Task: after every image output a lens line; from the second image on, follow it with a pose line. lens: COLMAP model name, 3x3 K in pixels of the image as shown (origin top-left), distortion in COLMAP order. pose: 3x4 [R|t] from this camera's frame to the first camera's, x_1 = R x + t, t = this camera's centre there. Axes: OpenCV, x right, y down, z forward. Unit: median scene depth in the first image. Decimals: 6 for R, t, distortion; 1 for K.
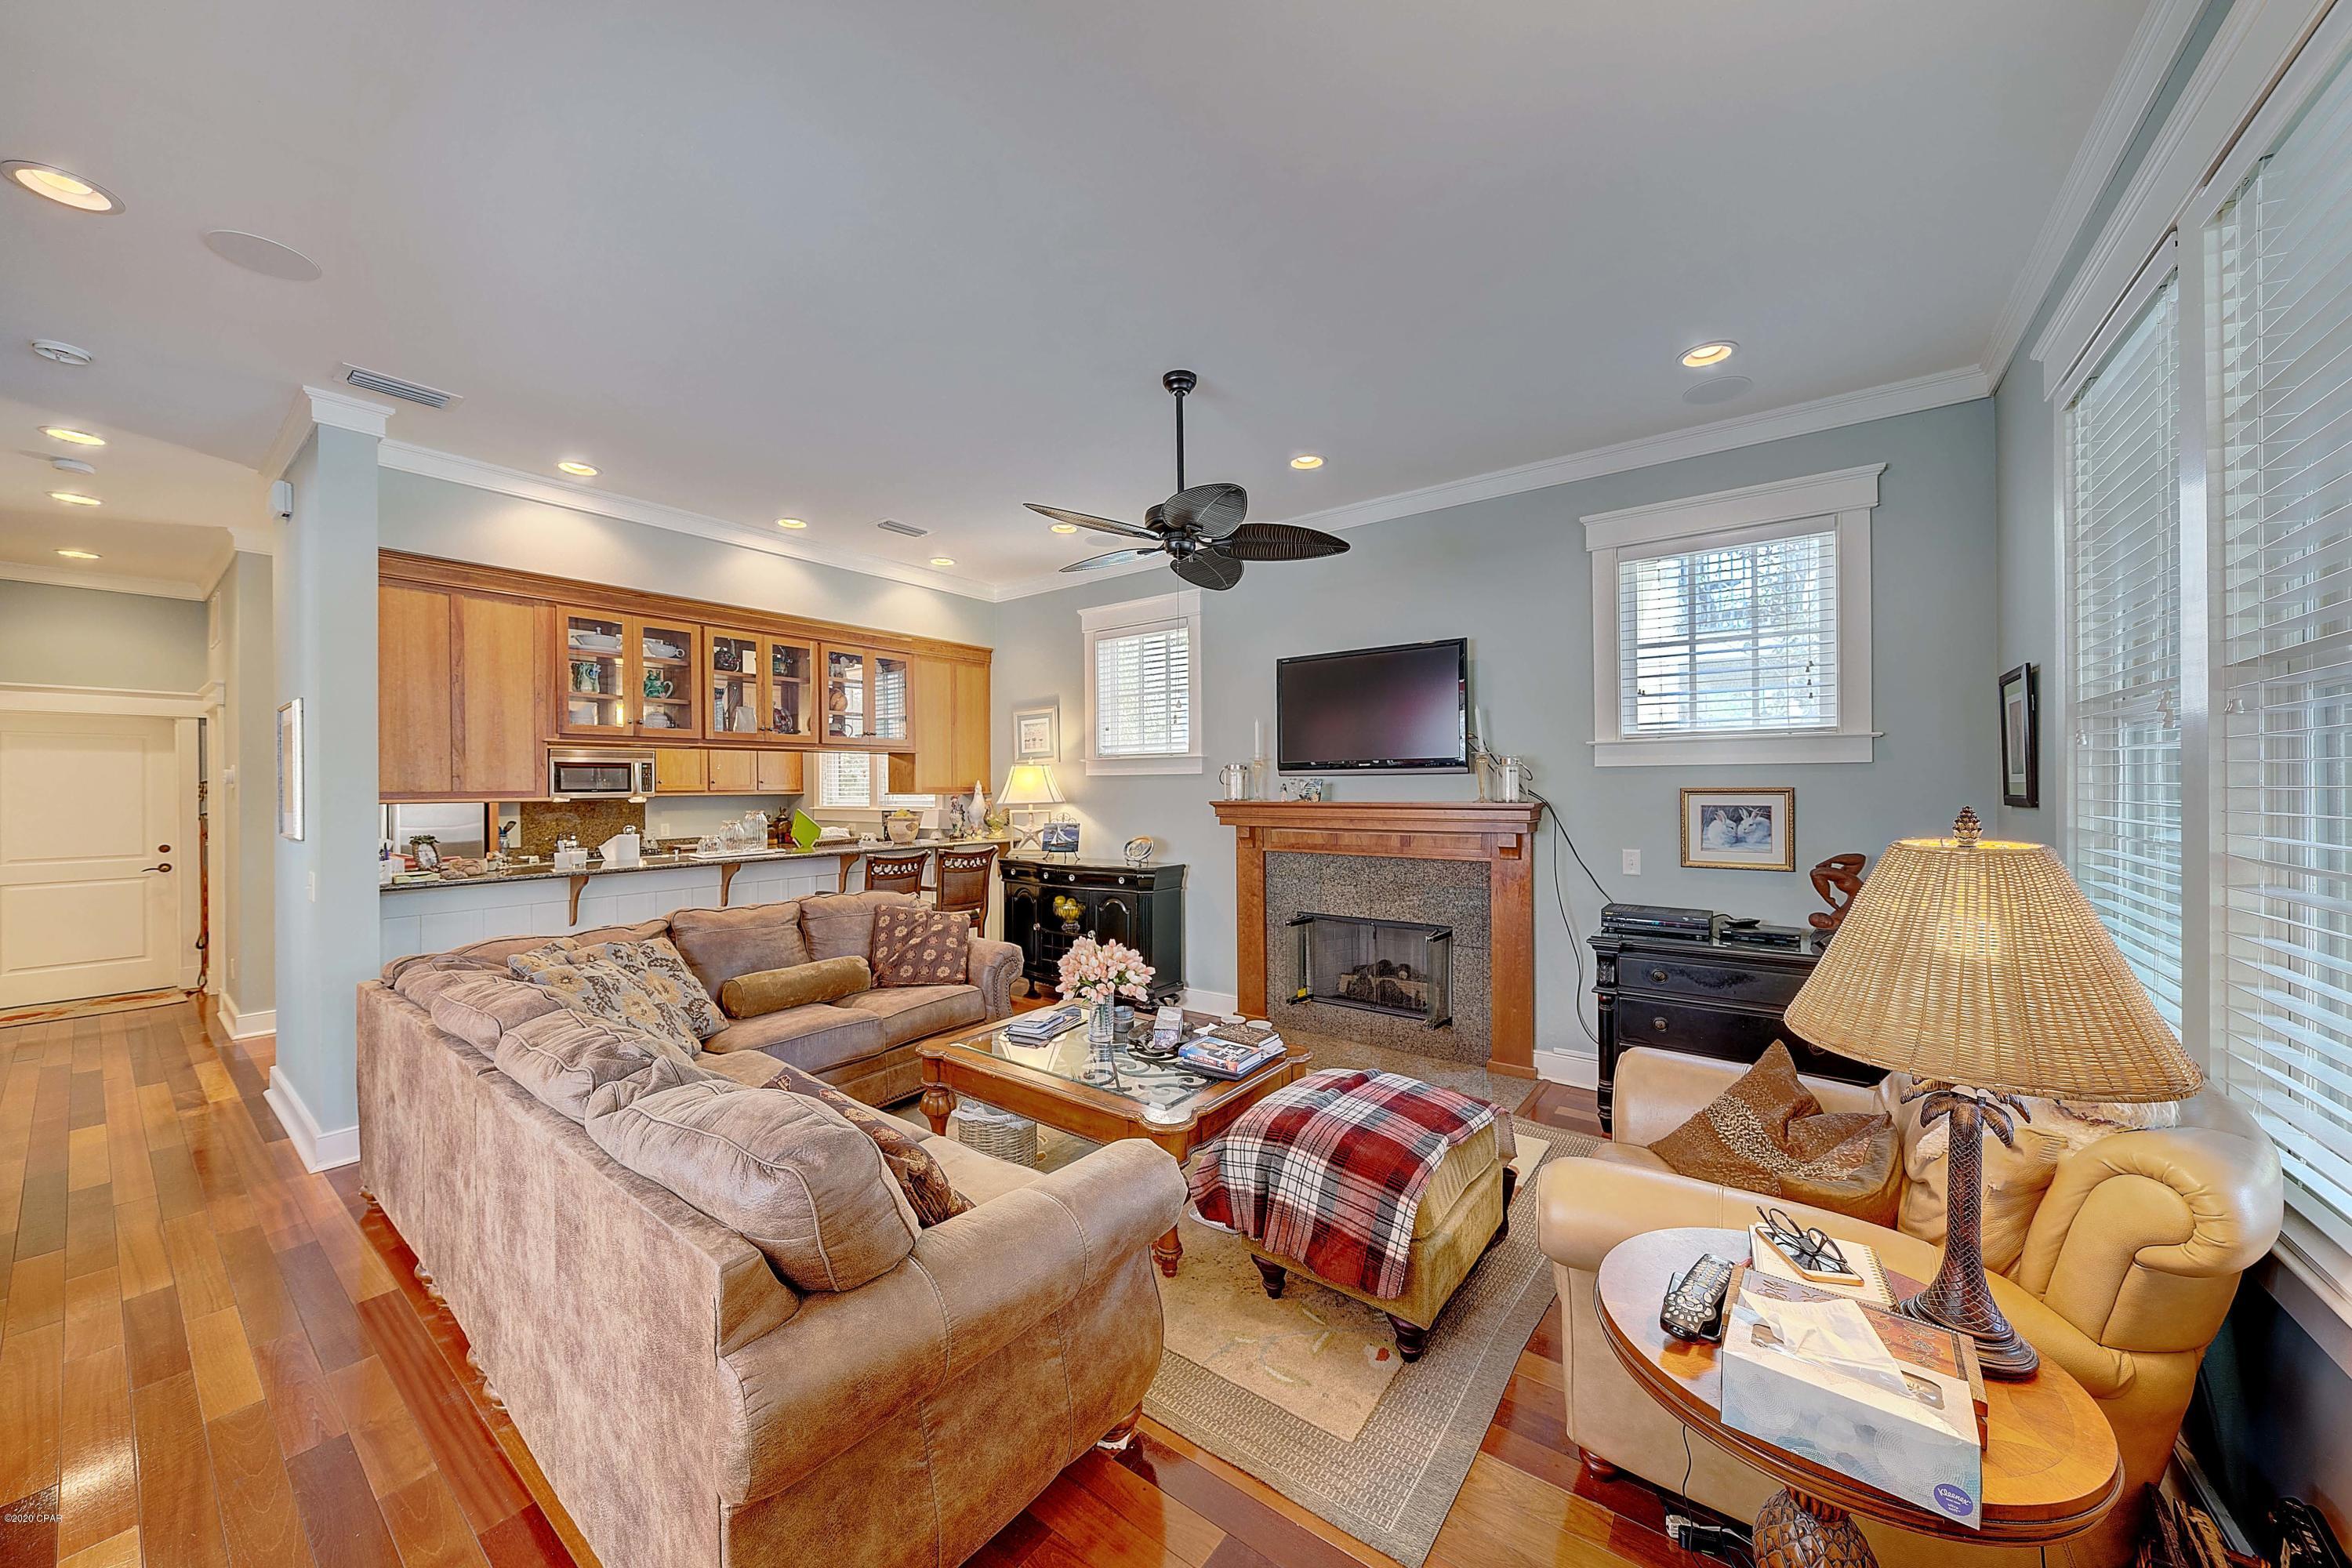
lens RADIAL K [[819.3, 0, 1174.6], [0, 819.3, 793.5], [0, 0, 1]] dist [-0.001510, -0.000247]
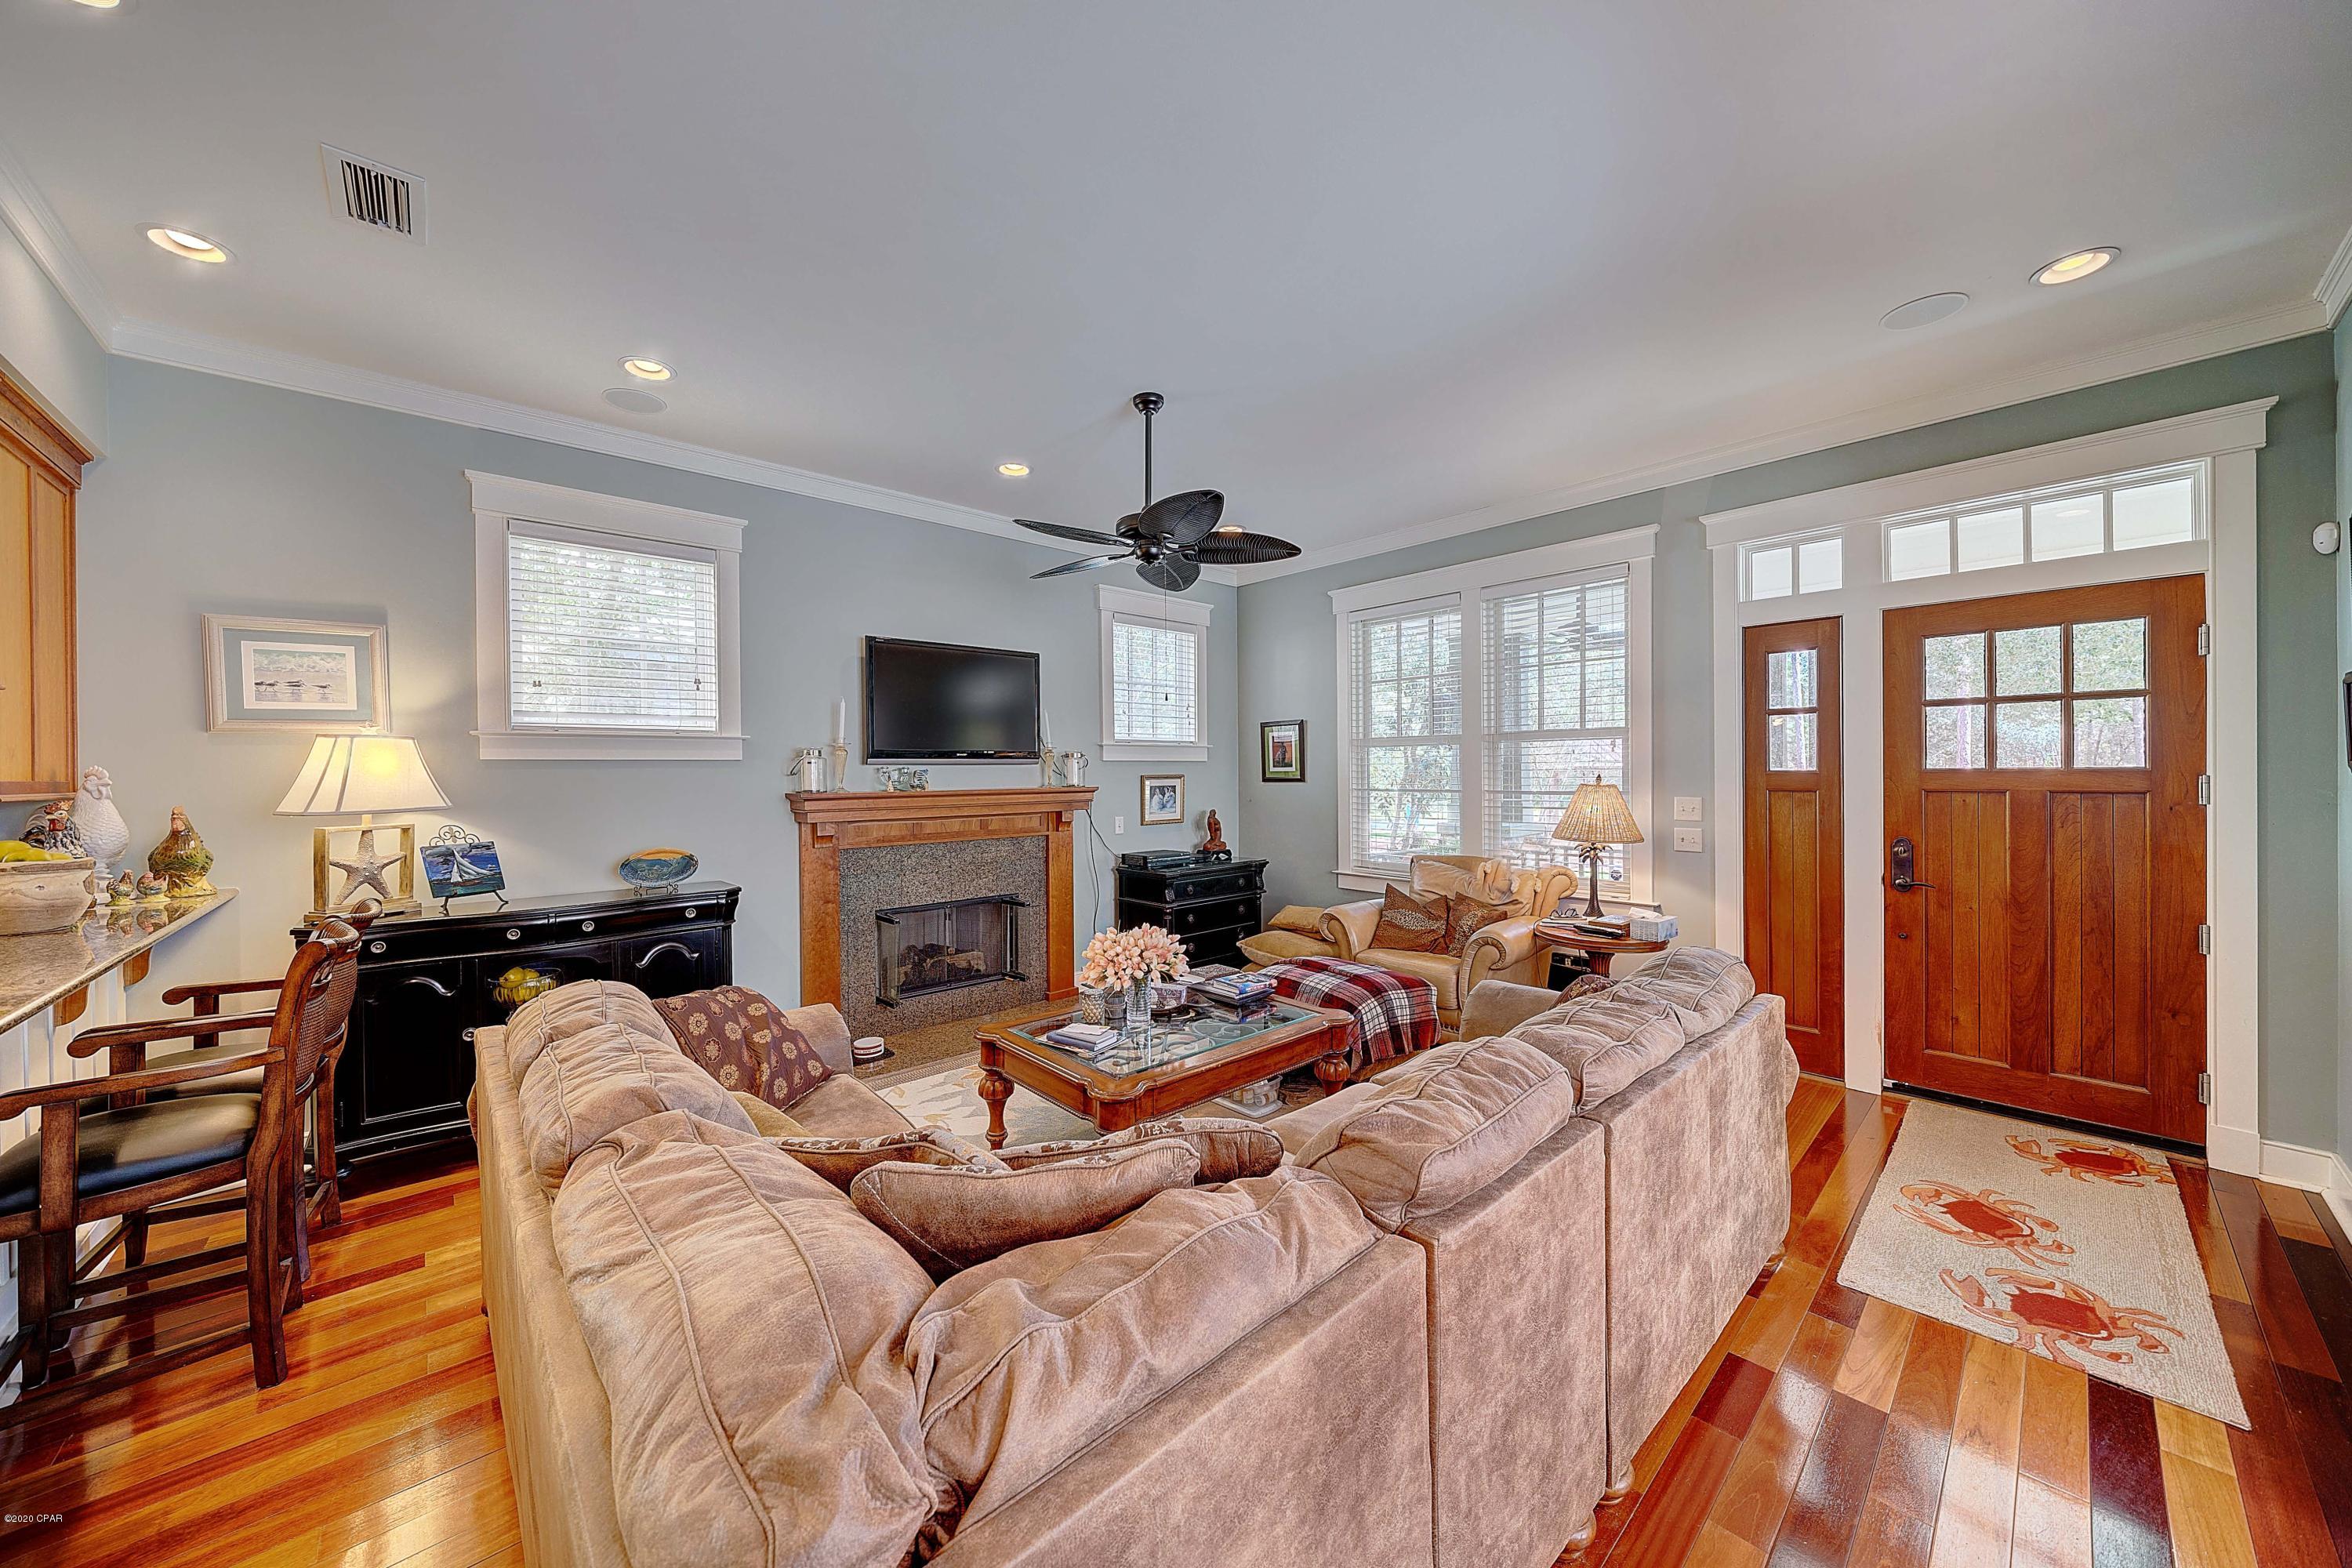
lens RADIAL K [[809.4, 0, 1140.6], [0, 809.4, 768.0], [0, 0, 1]] dist [-0.000888, -0.000077]
pose [[0.215965, 0.007025, 0.976376, -0.693779], [0.016464, 0.999806, -0.010835, -0.002457], [-0.976262, 0.018415, 0.215807, 0.514120]]
